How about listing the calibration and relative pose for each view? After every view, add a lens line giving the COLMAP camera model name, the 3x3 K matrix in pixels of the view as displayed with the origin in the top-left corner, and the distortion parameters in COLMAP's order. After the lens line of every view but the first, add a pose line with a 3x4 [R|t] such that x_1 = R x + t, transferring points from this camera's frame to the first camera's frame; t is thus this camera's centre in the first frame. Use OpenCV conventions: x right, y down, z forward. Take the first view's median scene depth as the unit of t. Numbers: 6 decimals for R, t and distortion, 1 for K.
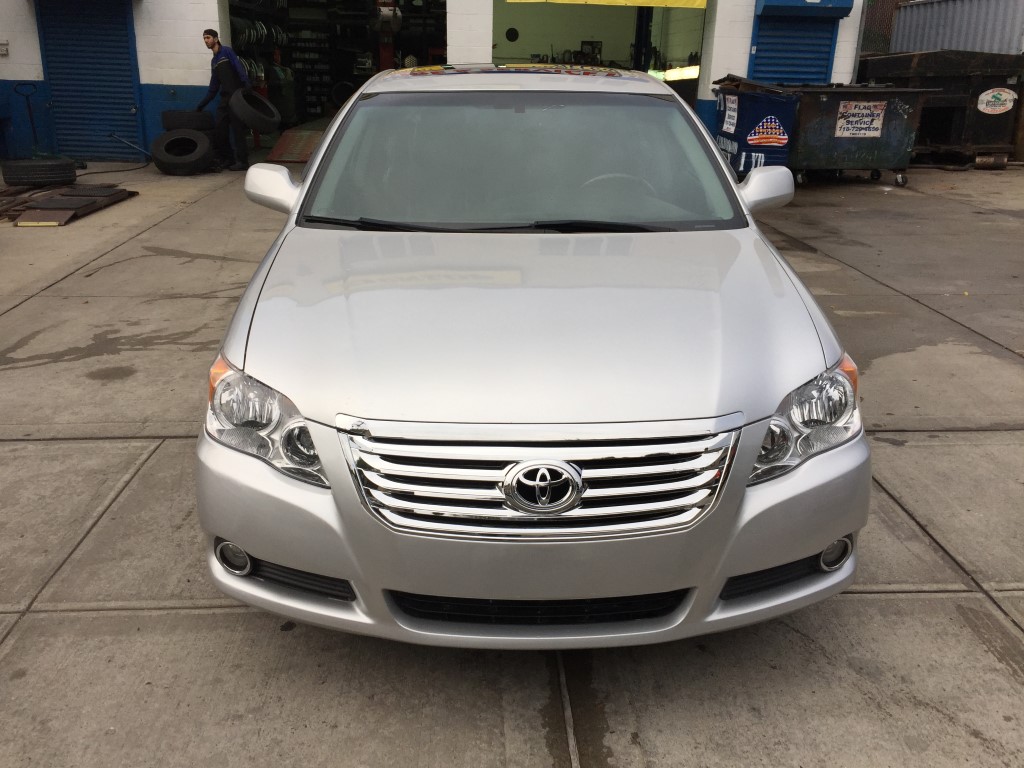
lens RADIAL K [[877.5, 0, 512.0], [0, 877.5, 384.0], [0, 0, 1]] dist [0.075957, -0.105463]
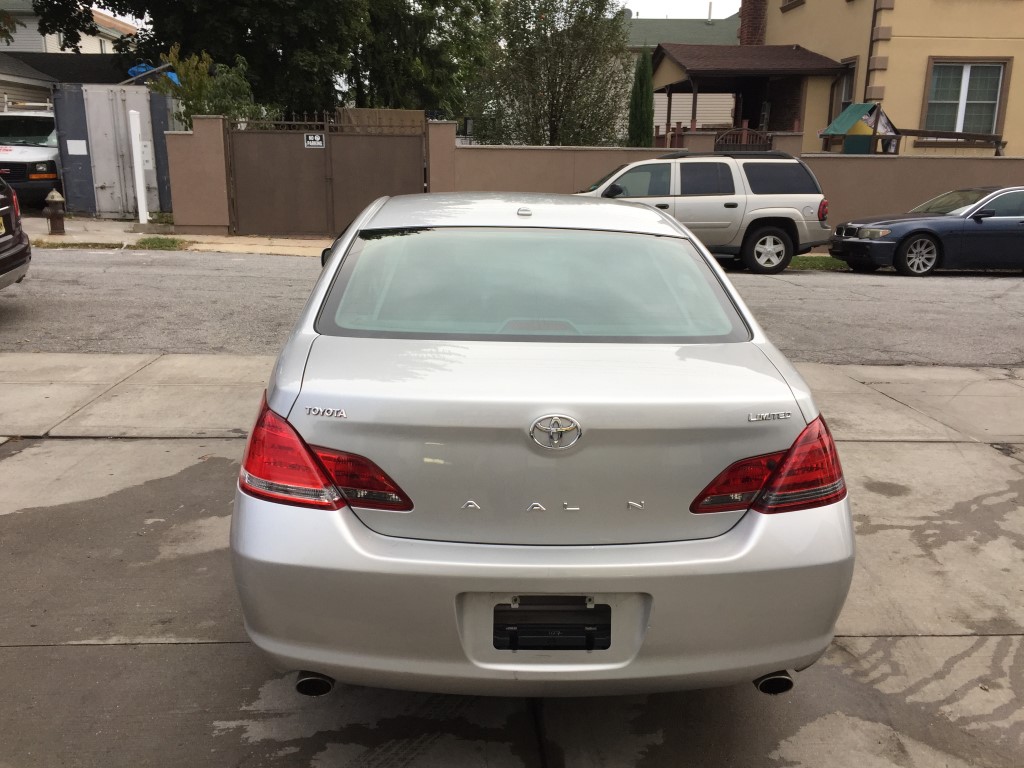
lens RADIAL K [[877.5, 0, 512.0], [0, 877.5, 384.0], [0, 0, 1]] dist [0.075957, -0.105463]
pose [[-0.999114, -0.028491, -0.030990, 0.027845], [-0.040905, 0.830956, 0.554832, -0.704605], [0.009944, 0.555608, -0.831385, 1.870735]]
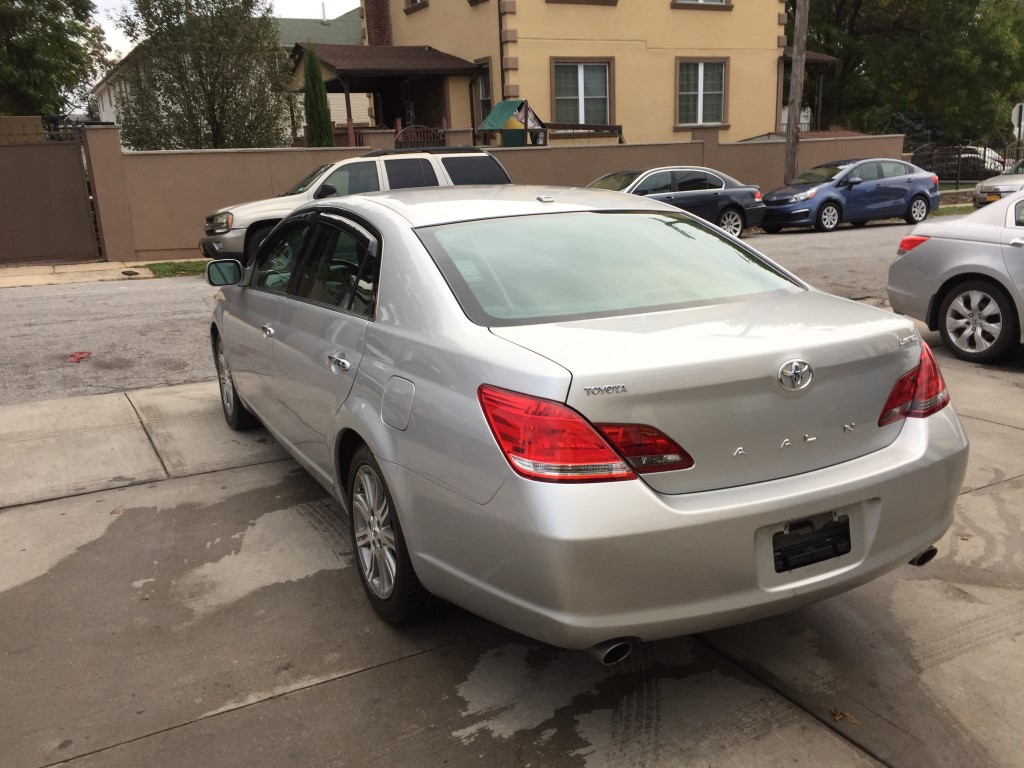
lens RADIAL K [[877.5, 0, 512.0], [0, 877.5, 384.0], [0, 0, 1]] dist [0.075957, -0.105463]
pose [[-0.900008, 0.118344, -0.419499, 0.384185], [-0.131034, 0.844455, 0.519352, -0.677648], [0.415710, 0.522390, -0.744509, 1.828243]]
